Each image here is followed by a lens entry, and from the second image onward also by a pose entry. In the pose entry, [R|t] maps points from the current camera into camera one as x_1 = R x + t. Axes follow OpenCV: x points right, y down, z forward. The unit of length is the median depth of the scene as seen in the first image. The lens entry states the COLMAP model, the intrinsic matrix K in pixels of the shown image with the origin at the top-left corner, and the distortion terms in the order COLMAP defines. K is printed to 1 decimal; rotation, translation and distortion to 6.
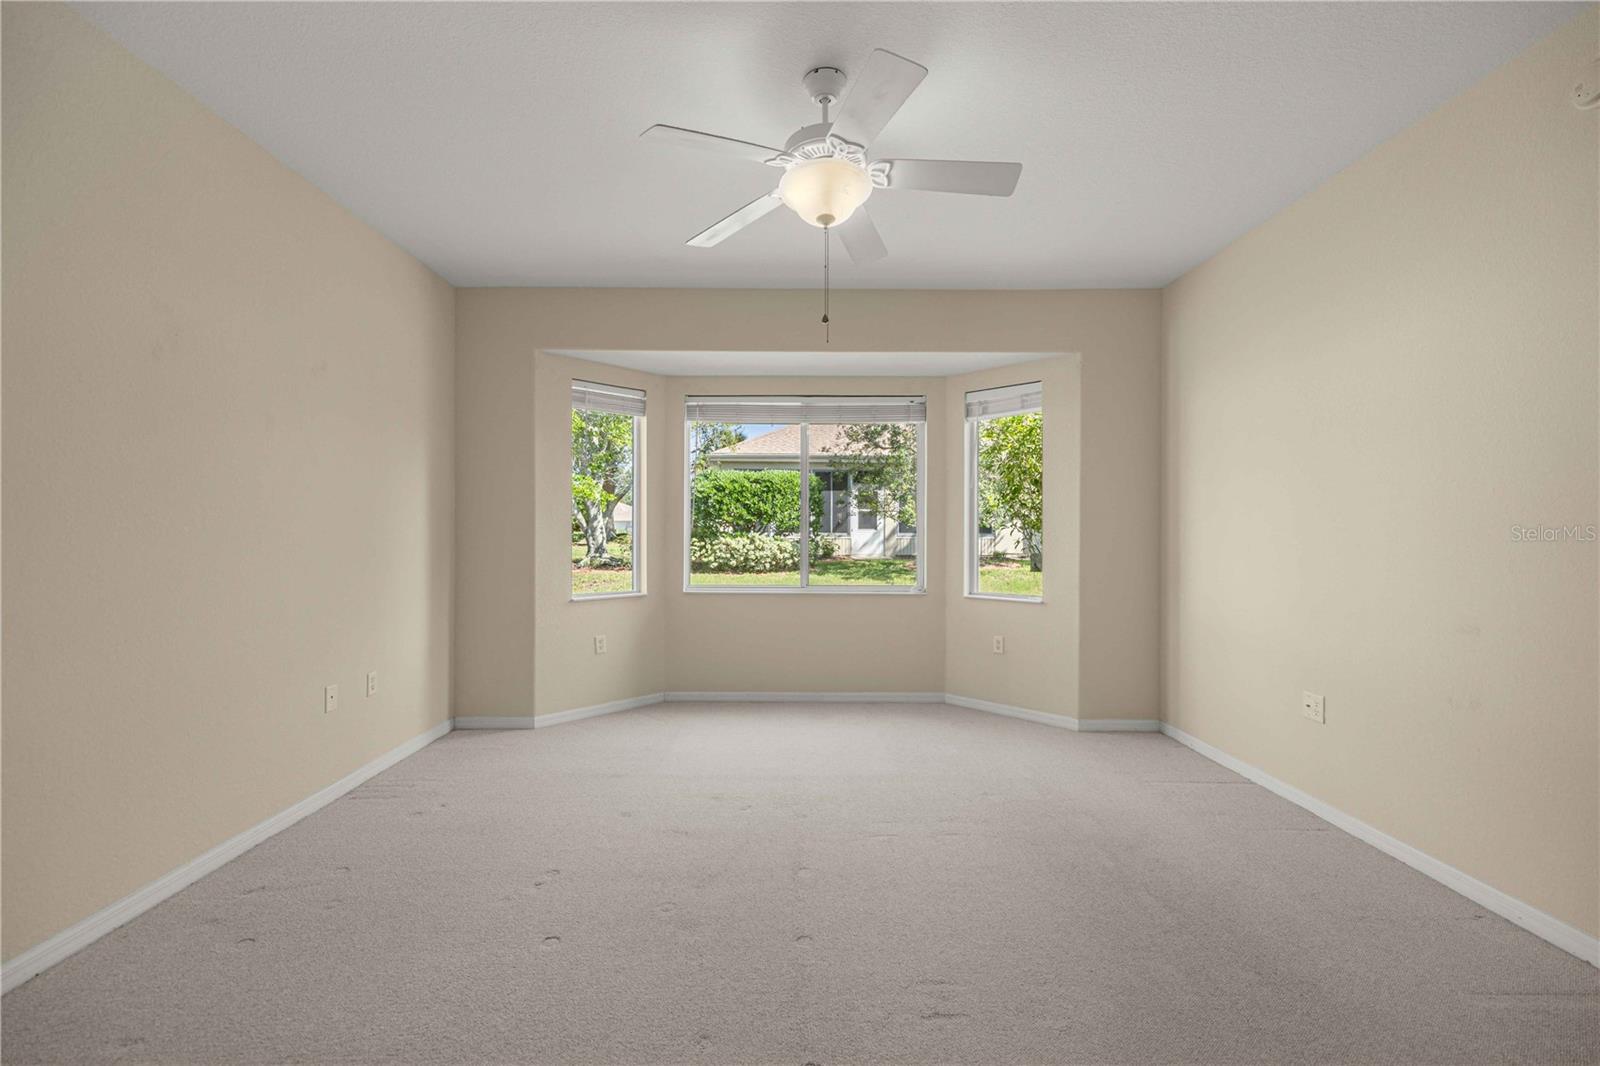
lens RADIAL K [[673.4, 0, 800.3], [0, 673.4, 530.2], [0, 0, 1]] dist [0.010789, 0.000361]
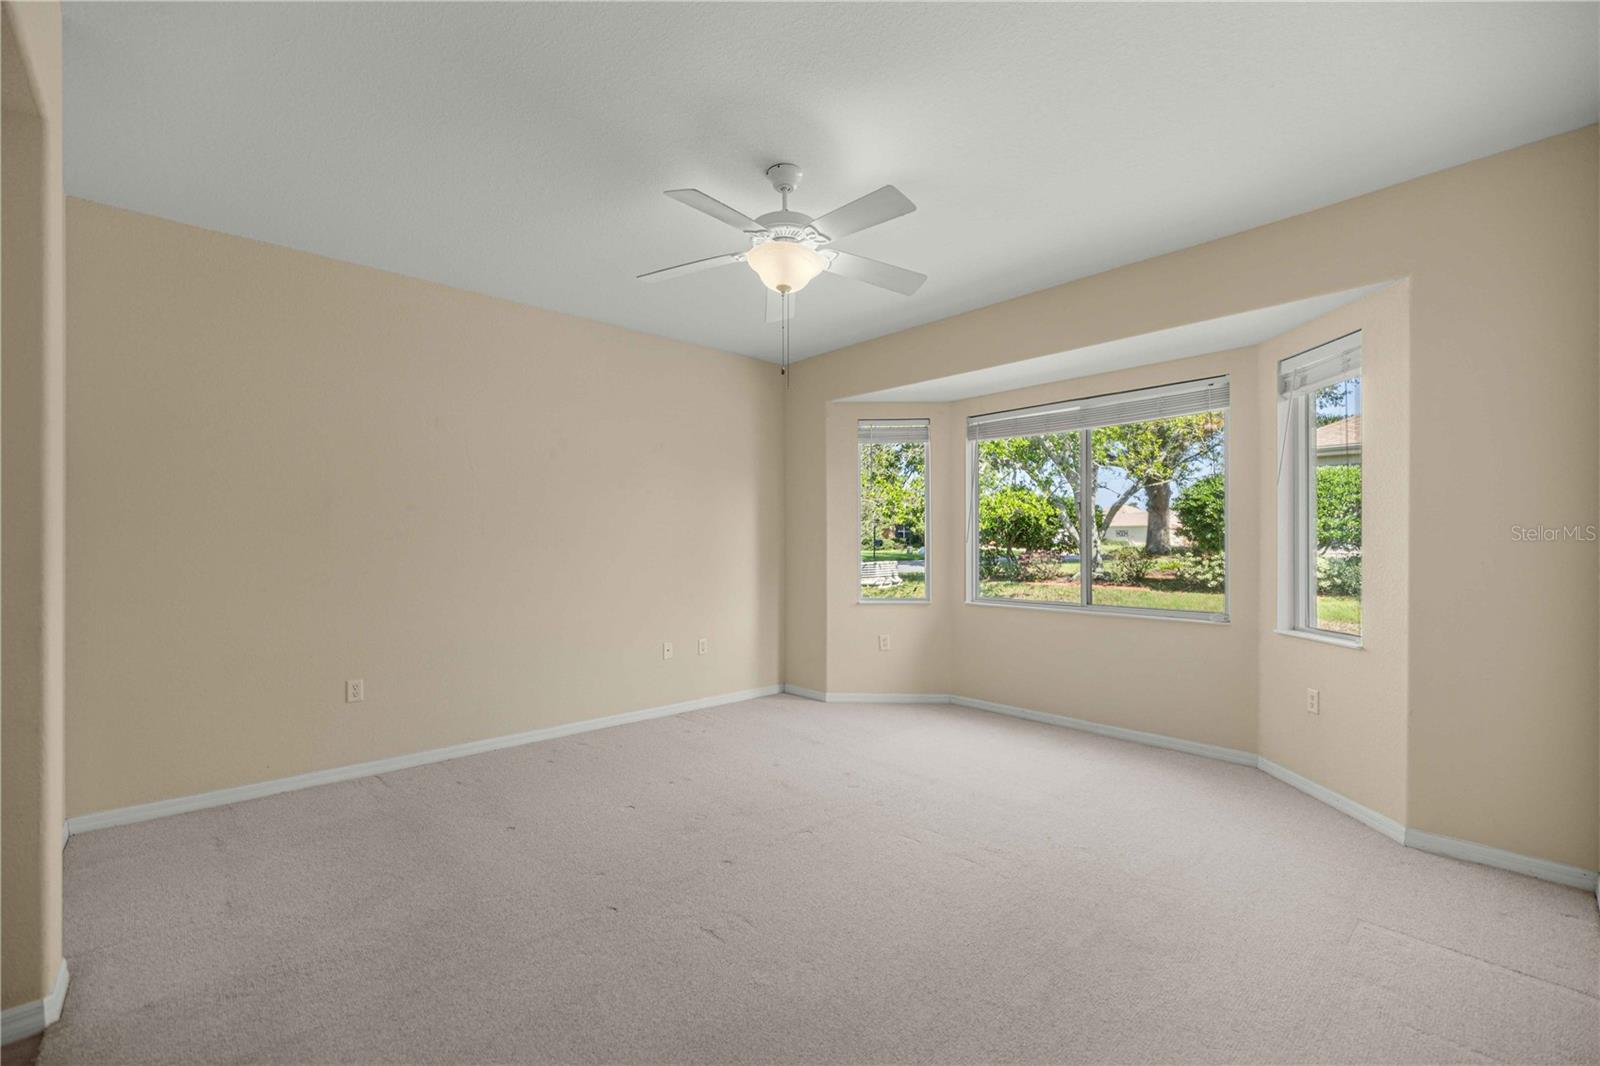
lens RADIAL K [[673.4, 0, 805.4], [0, 673.4, 542.5], [0, 0, 1]] dist [0.010789, 0.000361]
pose [[0.684415, -0.004495, -0.729079, 0.471679], [0.003439, 0.999990, -0.002938, -0.001222], [0.729084, -0.000496, 0.684424, 0.102051]]
